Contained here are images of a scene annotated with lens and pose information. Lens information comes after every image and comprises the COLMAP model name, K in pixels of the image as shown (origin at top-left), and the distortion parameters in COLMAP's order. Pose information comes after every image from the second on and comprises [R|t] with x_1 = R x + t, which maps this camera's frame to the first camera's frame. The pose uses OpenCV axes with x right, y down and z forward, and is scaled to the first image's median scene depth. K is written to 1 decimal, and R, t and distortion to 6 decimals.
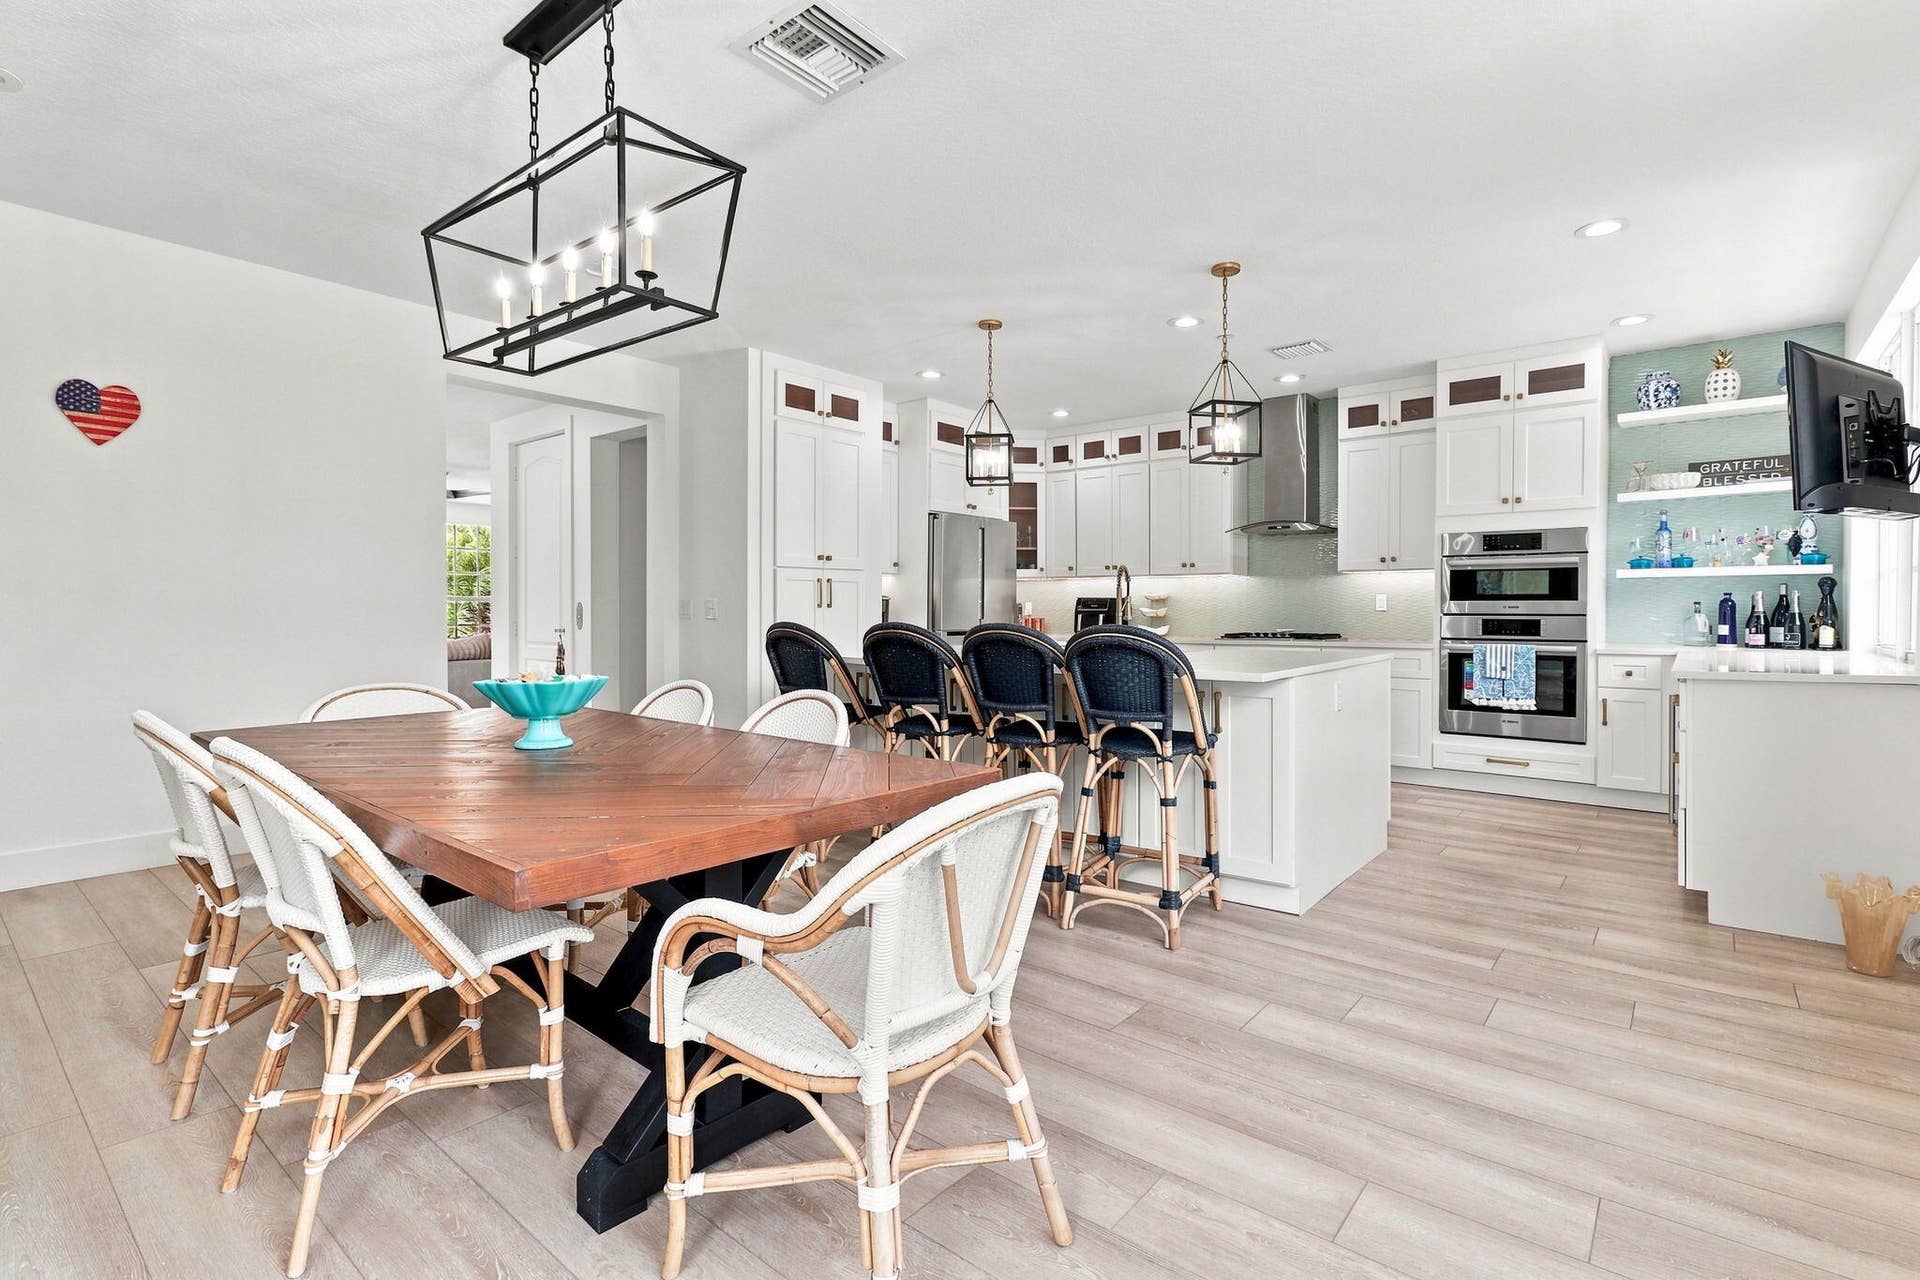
lens RADIAL K [[908.9, 0, 955.3], [0, 908.9, 624.7], [0, 0, 1]] dist [0.002060, 0.000492]
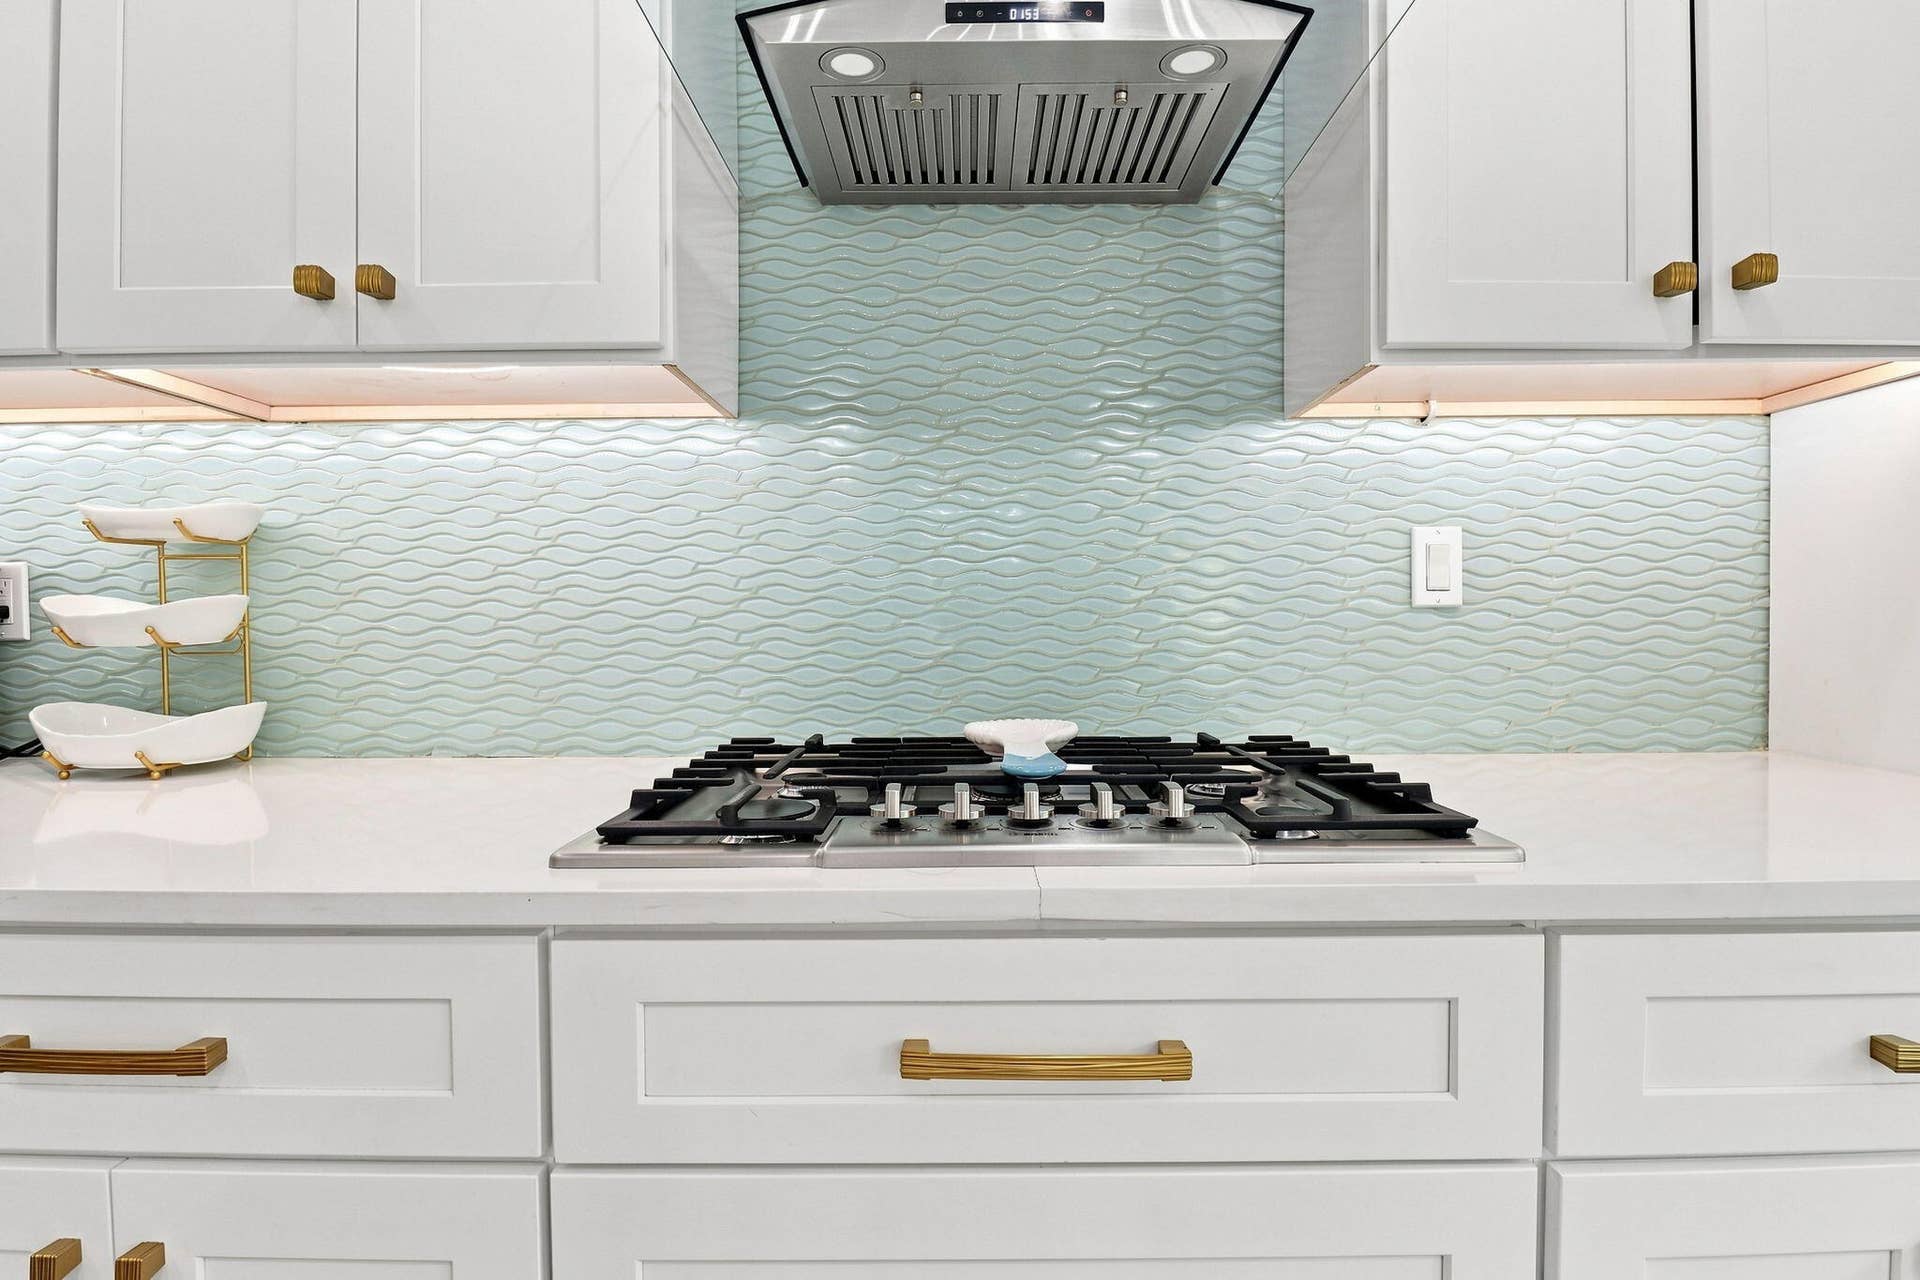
lens RADIAL K [[908.9, 0, 960.5], [0, 908.9, 630.5], [0, 0, 1]] dist [0.002060, 0.000492]
pose [[0.775012, -0.006861, 0.631910, 0.241450], [0.010671, 0.999941, -0.002231, -0.010554], [-0.631857, 0.008472, 0.775039, 0.833879]]
